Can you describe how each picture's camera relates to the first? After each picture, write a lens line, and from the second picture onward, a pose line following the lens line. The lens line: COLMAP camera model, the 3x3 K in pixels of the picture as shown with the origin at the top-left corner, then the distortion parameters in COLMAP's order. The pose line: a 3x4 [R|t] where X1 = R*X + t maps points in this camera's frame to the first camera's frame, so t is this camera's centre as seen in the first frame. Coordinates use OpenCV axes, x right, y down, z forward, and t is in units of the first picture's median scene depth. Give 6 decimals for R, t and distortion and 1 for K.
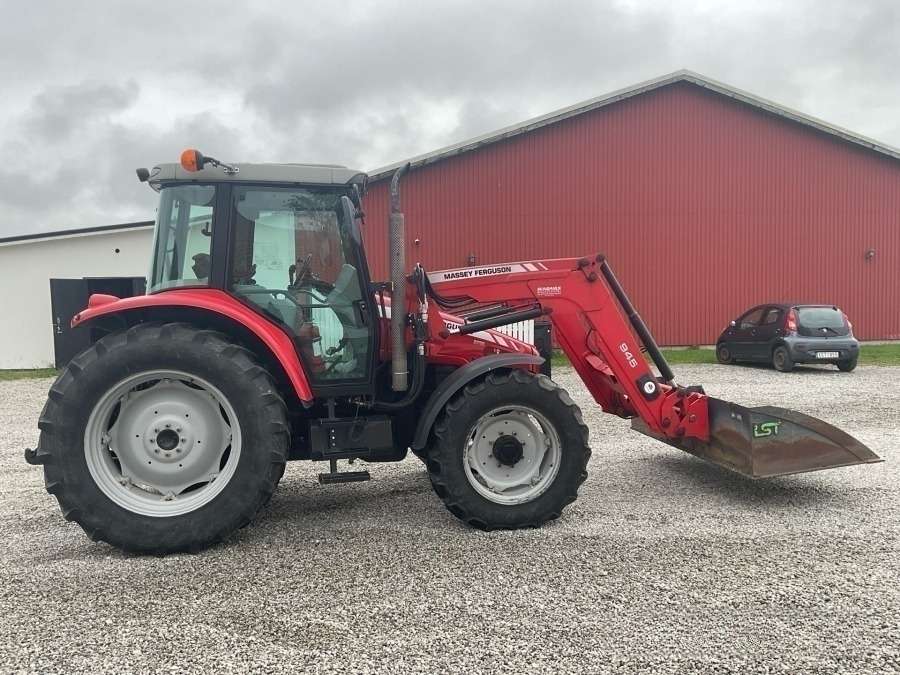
lens RADIAL K [[744.0, 0, 451.7], [0, 744.0, 339.9], [0, 0, 1]] dist [0.076803, -0.129304]
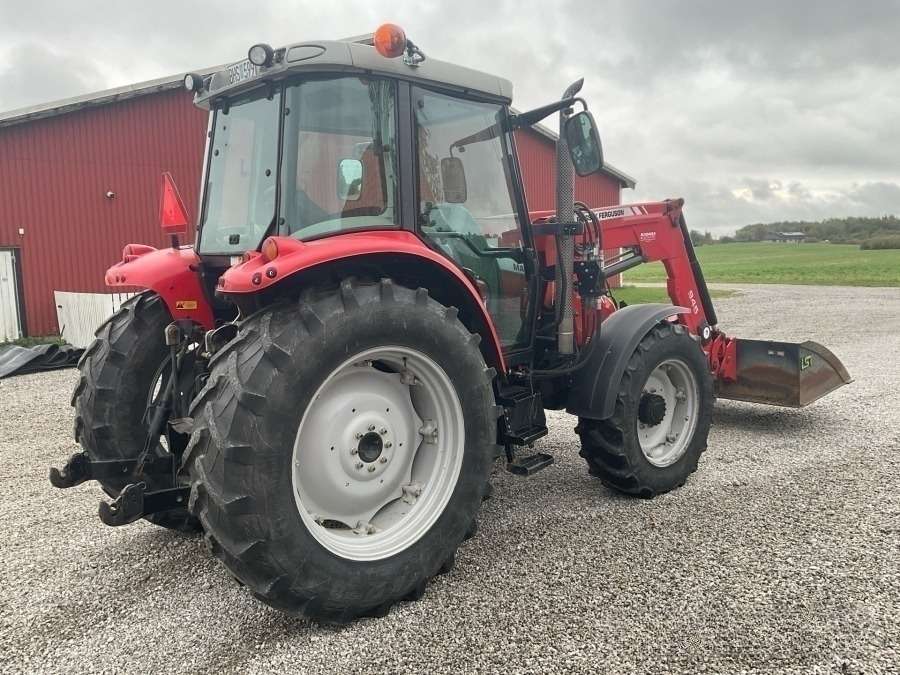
lens RADIAL K [[744.0, 0, 448.5], [0, 744.0, 336.4], [0, 0, 1]] dist [0.076803, -0.129304]
pose [[0.851794, -0.069566, 0.519238, -0.659709], [0.050038, 0.997416, 0.051545, -0.001836], [-0.521482, -0.017925, 0.853074, 0.370207]]
